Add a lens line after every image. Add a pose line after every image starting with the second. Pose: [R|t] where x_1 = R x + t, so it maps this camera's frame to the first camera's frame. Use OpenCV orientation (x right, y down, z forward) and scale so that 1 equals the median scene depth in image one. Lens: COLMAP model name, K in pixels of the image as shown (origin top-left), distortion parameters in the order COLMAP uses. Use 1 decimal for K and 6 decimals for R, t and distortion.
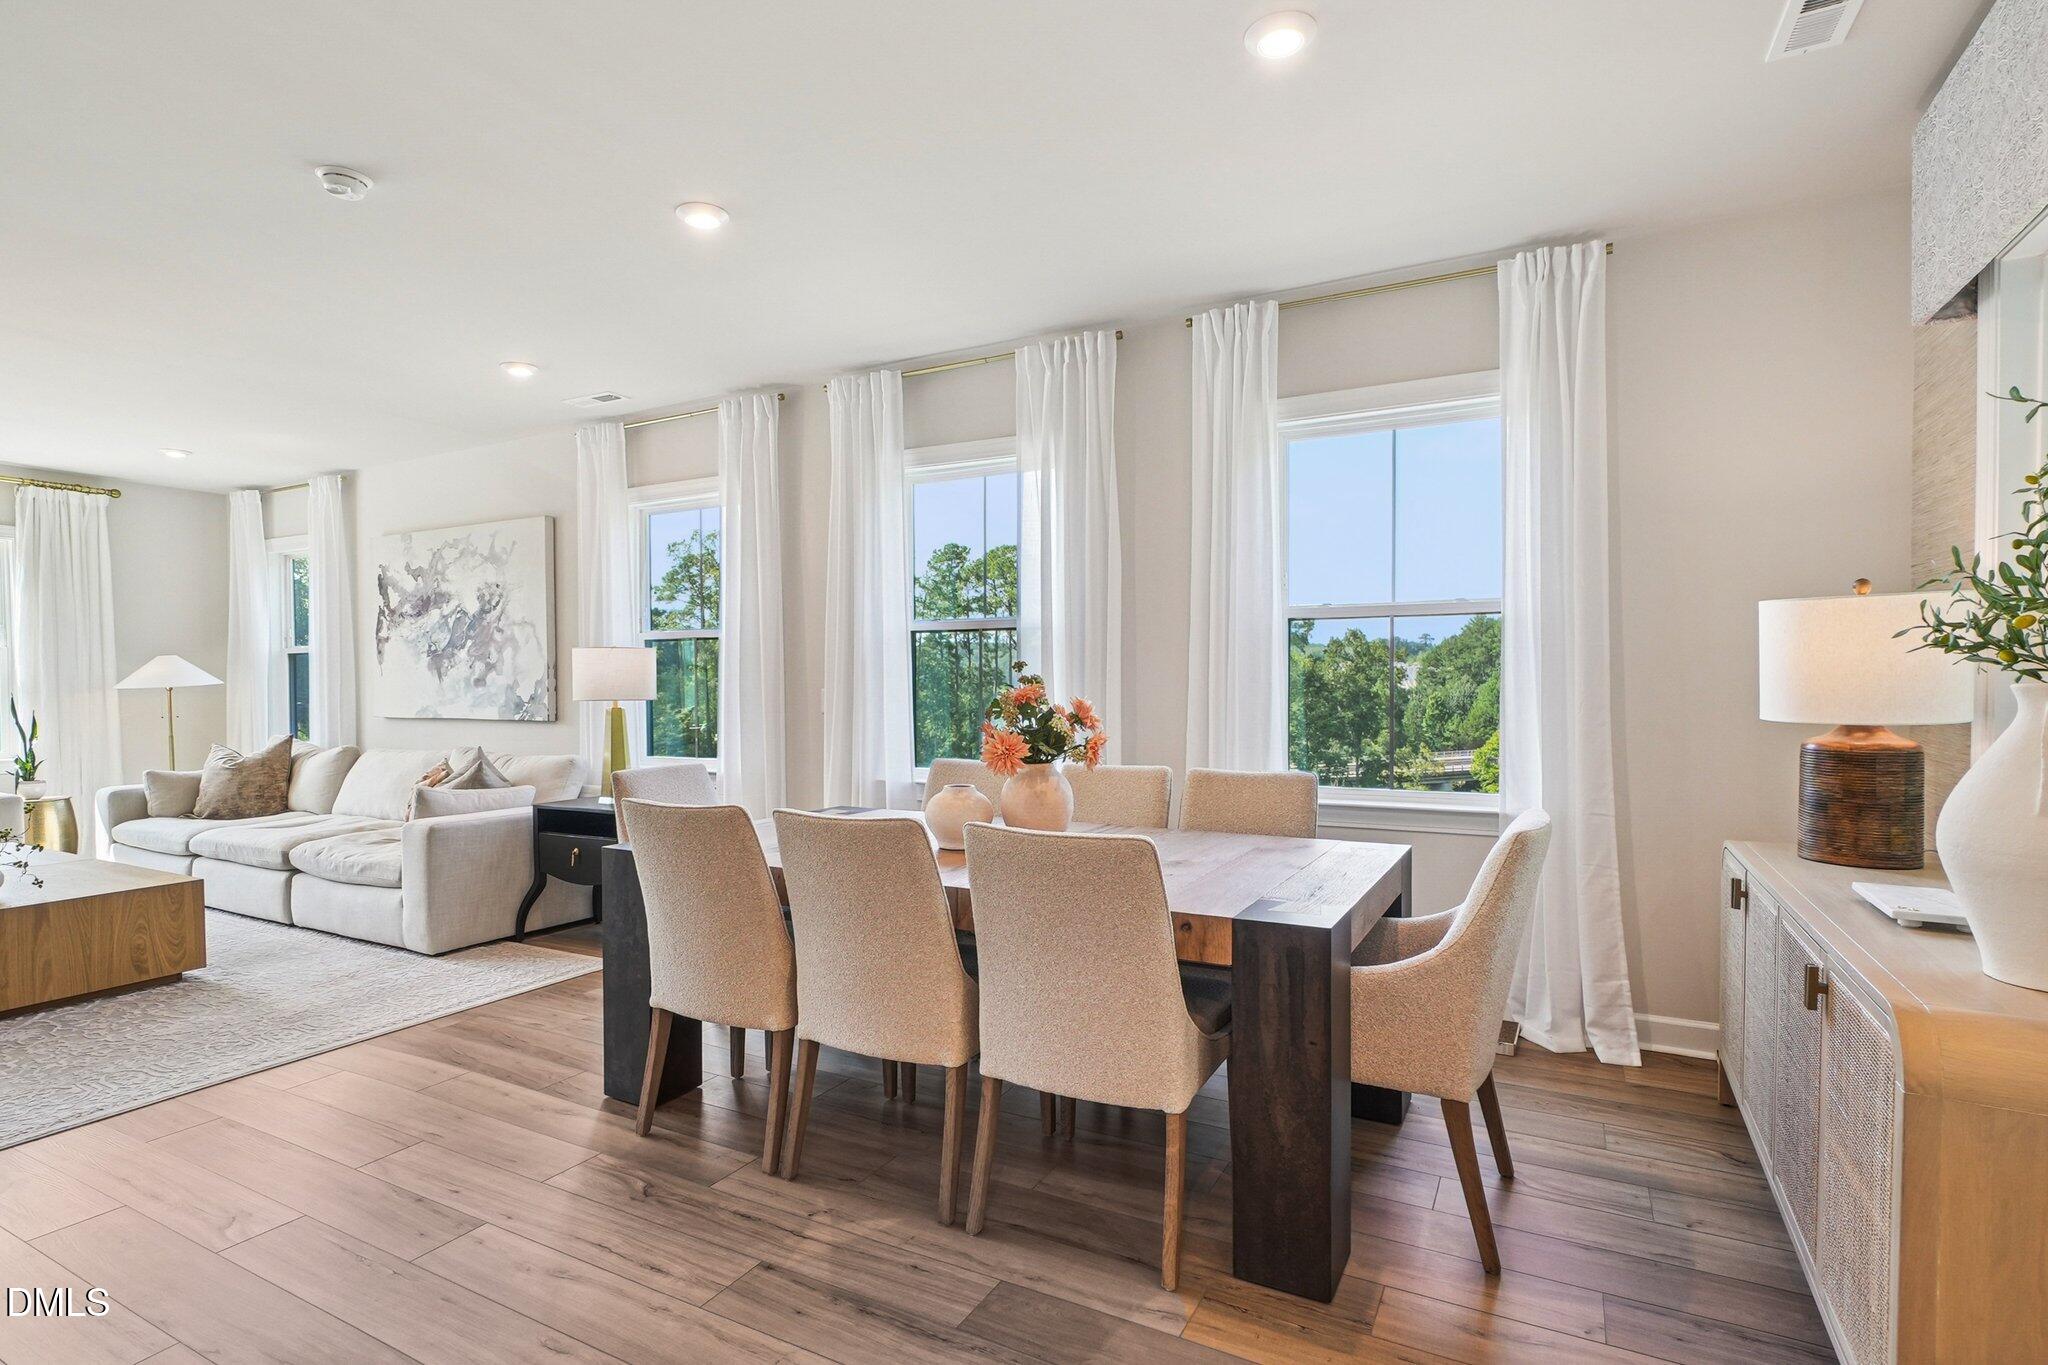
lens RADIAL K [[1000.4, 0, 1019.8], [0, 1000.4, 699.9], [0, 0, 1]] dist [-0.004256, 0.001629]
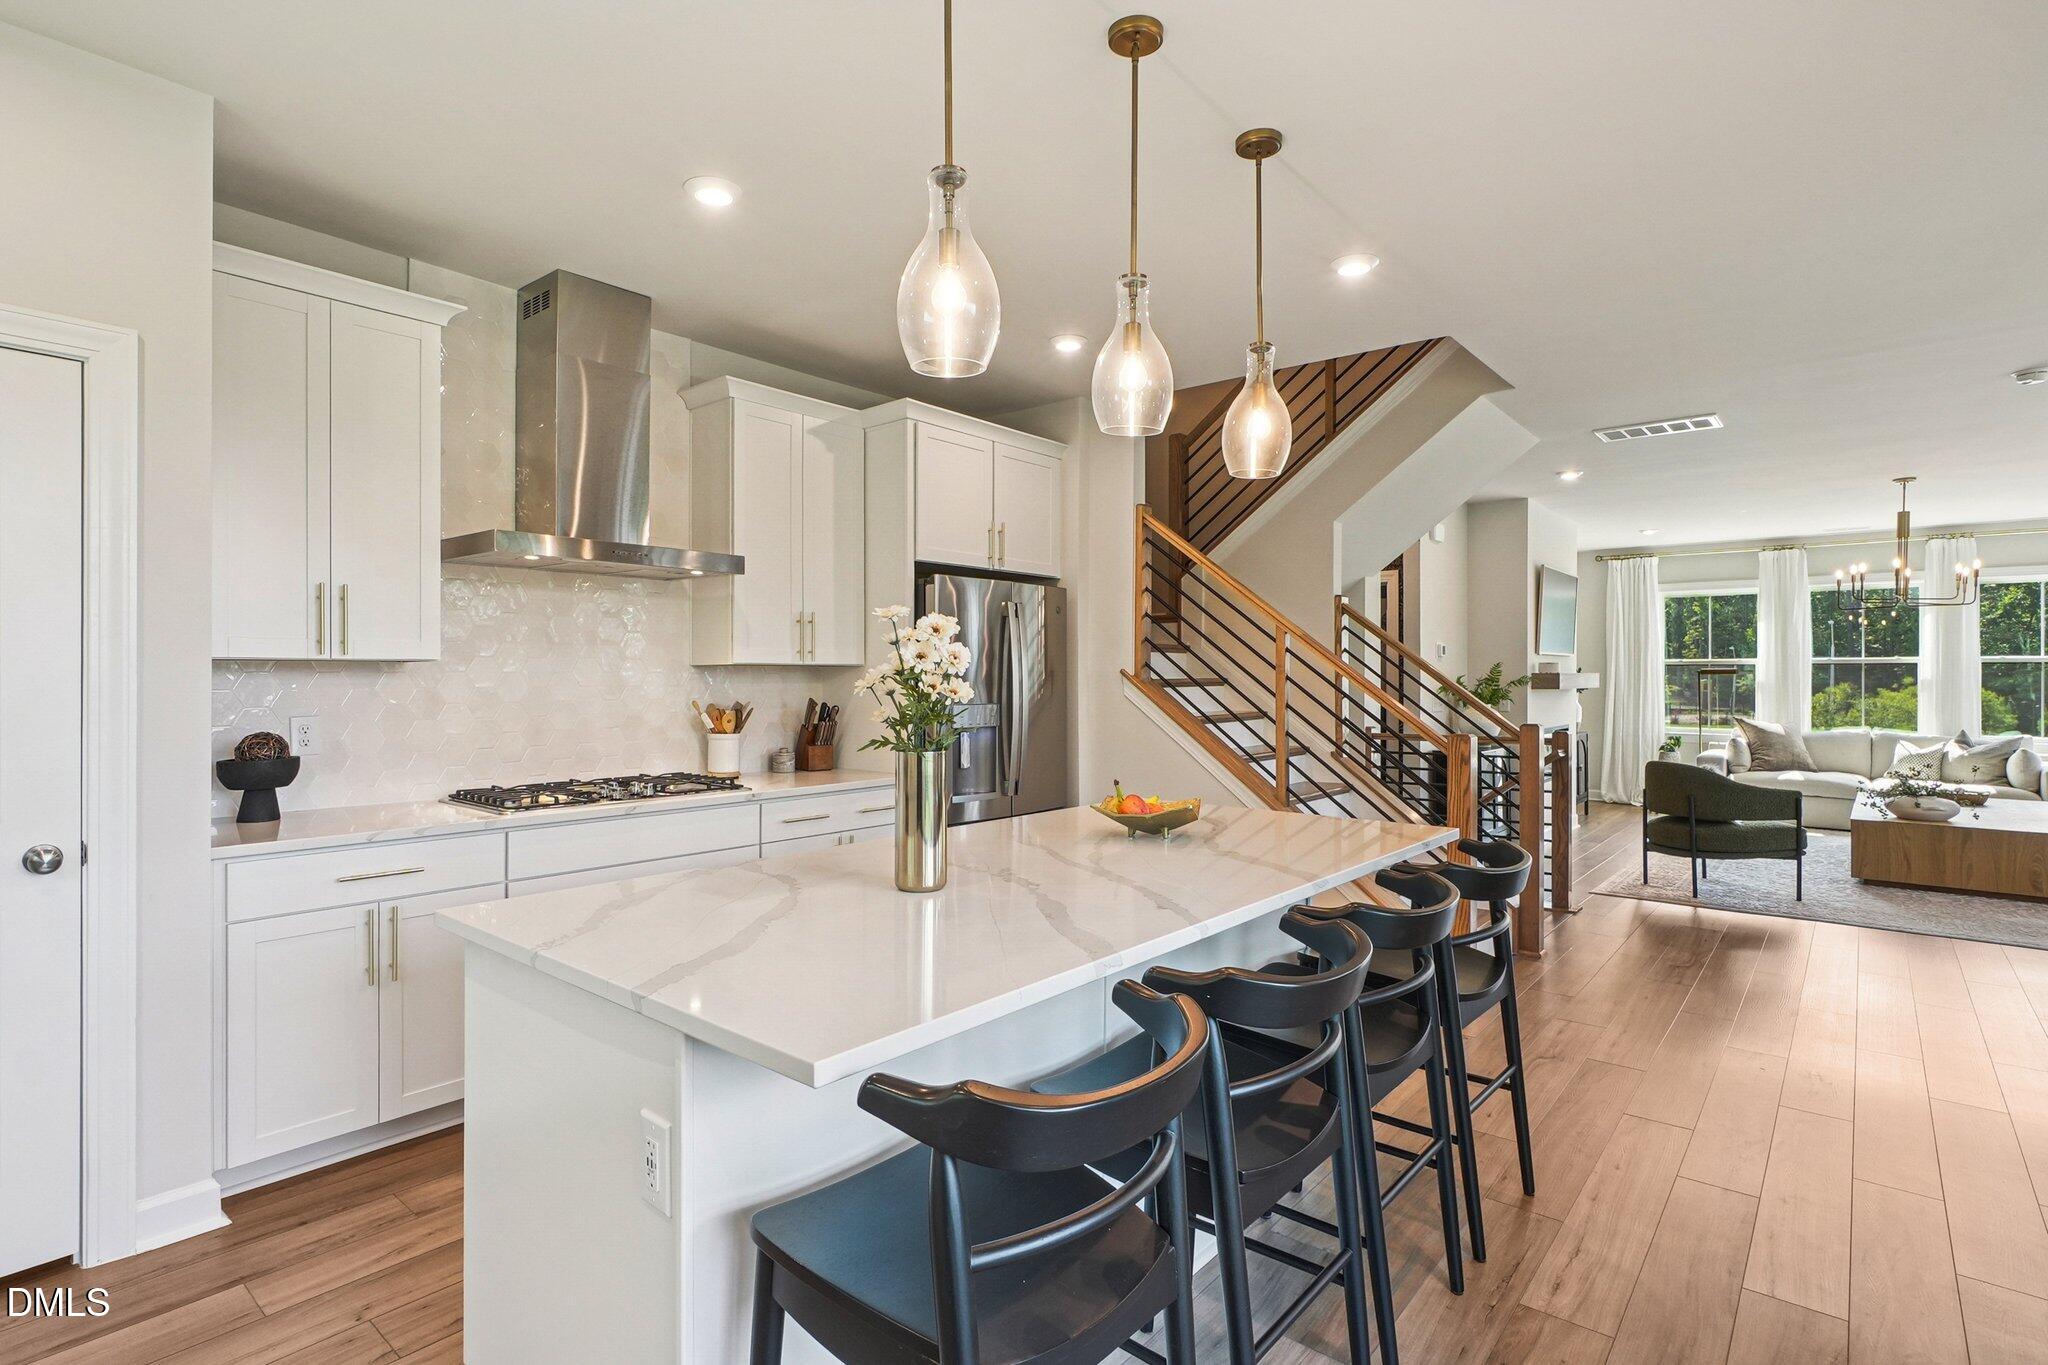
lens RADIAL K [[1000.4, 0, 1022.2], [0, 1000.4, 669.5], [0, 0, 1]] dist [-0.004256, 0.001629]
pose [[-0.202067, -0.001012, -0.979371, 0.548930], [-0.020486, 0.999785, 0.003194, -0.014682], [0.979157, 0.020709, -0.202044, -0.104053]]
